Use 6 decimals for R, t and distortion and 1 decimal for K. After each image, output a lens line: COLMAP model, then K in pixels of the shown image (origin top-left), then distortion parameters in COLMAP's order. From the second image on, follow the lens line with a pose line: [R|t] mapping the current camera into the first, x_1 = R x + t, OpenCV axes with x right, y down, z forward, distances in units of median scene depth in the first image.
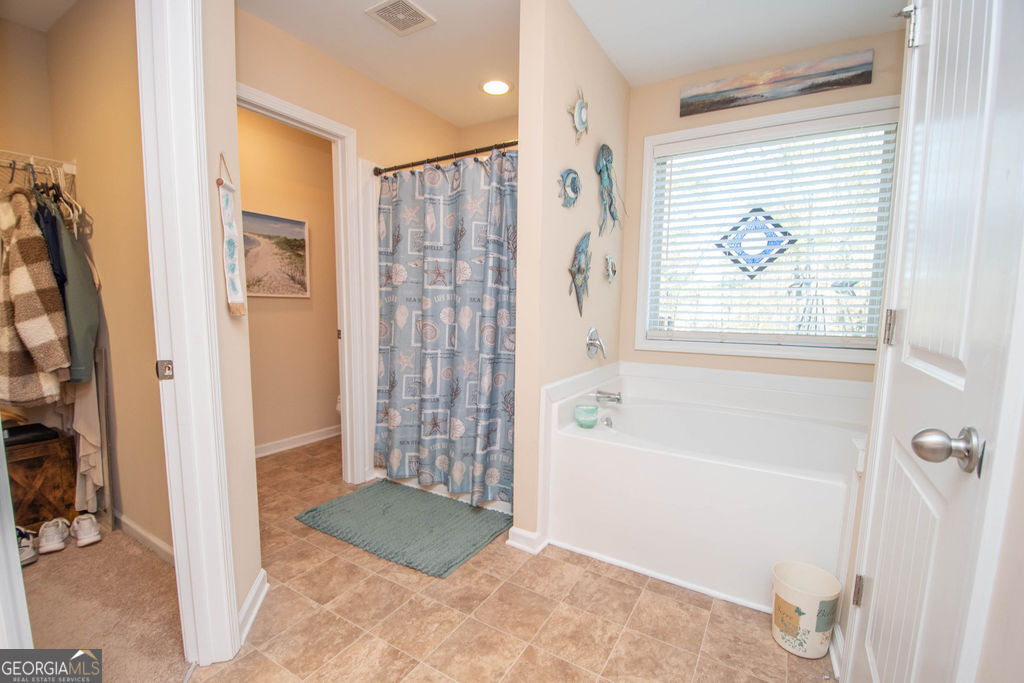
lens RADIAL K [[440.8, 0, 495.9], [0, 440.8, 351.4], [0, 0, 1]] dist [0.001632, -0.018310]
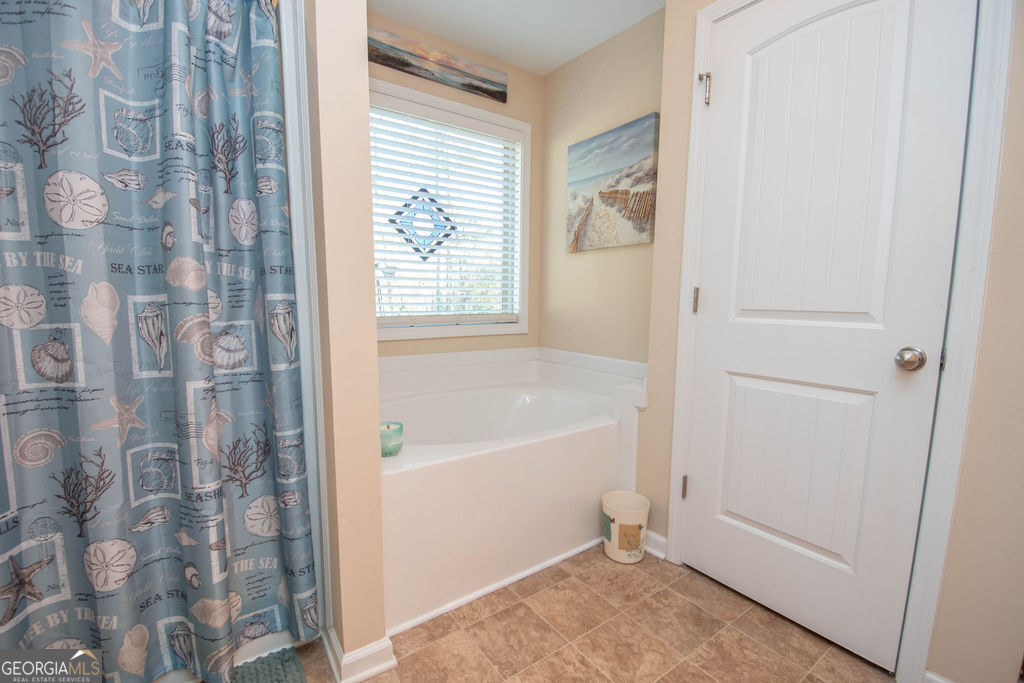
lens RADIAL K [[452.9, 0, 515.4], [0, 452.9, 353.8], [0, 0, 1]] dist [0.003222, -0.016145]
pose [[0.363227, -0.124561, 0.923337, -0.333658], [0.094317, 0.990848, 0.096566, -0.036758], [-0.926914, 0.052011, 0.371651, 0.461884]]
